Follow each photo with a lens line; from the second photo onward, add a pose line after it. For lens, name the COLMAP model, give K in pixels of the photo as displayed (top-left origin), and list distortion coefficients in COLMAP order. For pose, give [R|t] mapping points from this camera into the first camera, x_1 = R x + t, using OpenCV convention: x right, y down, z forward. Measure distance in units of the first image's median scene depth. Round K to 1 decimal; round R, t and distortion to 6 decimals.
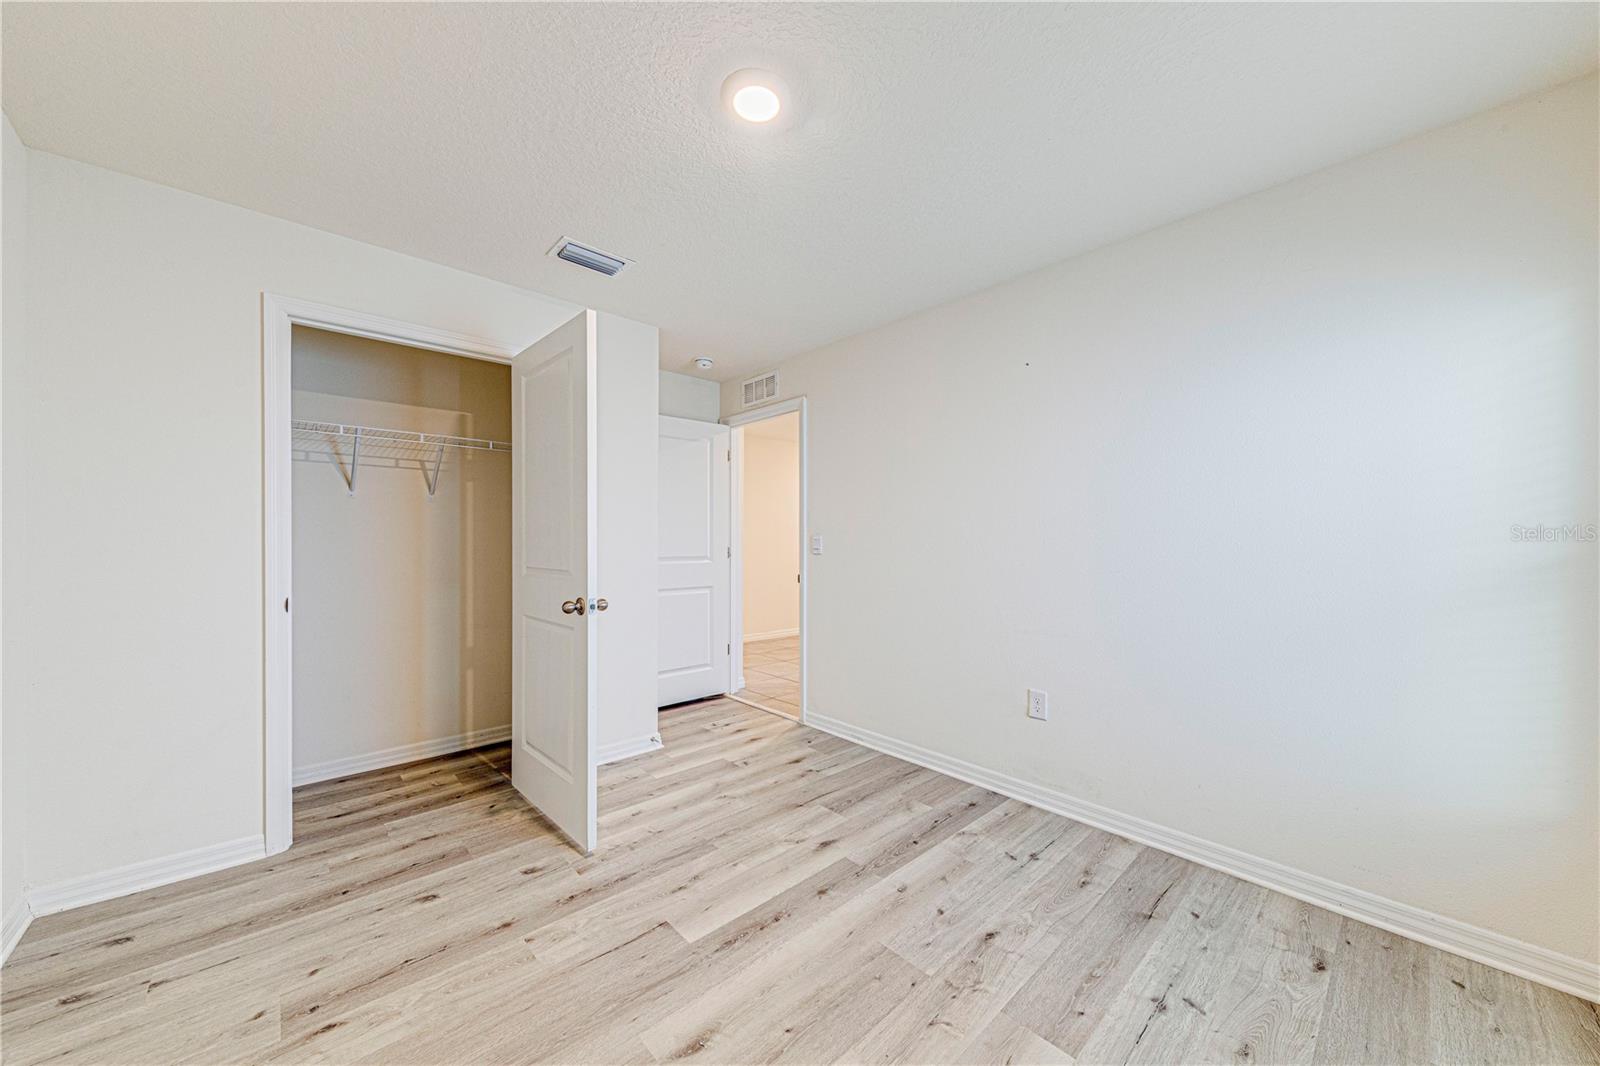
lens RADIAL K [[569.9, 0, 795.0], [0, 569.9, 536.3], [0, 0, 1]] dist [-0.000178, -0.000035]
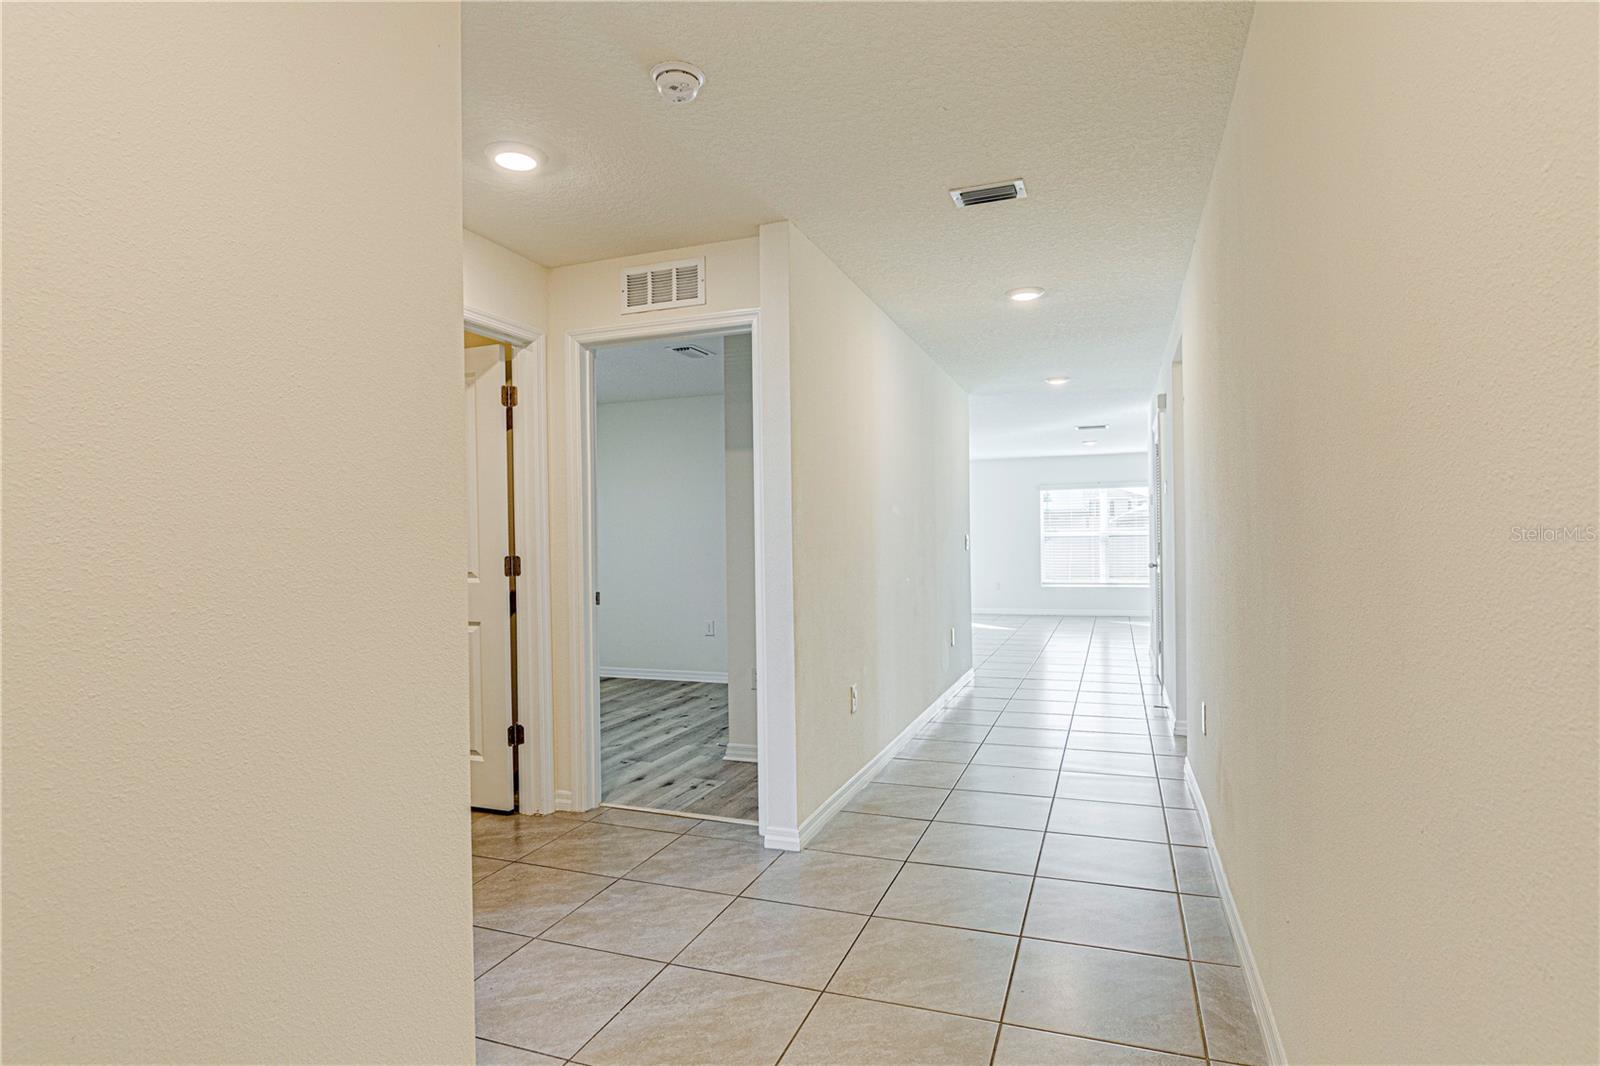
lens RADIAL K [[856.5, 0, 795.3], [0, 856.5, 535.2], [0, 0, 1]] dist [-0.000867, -0.000018]
pose [[-0.893322, 0.002073, -0.449413, 0.284247], [0.005564, 0.999964, -0.006447, 0.009968], [0.449383, -0.008260, -0.893301, 2.210956]]
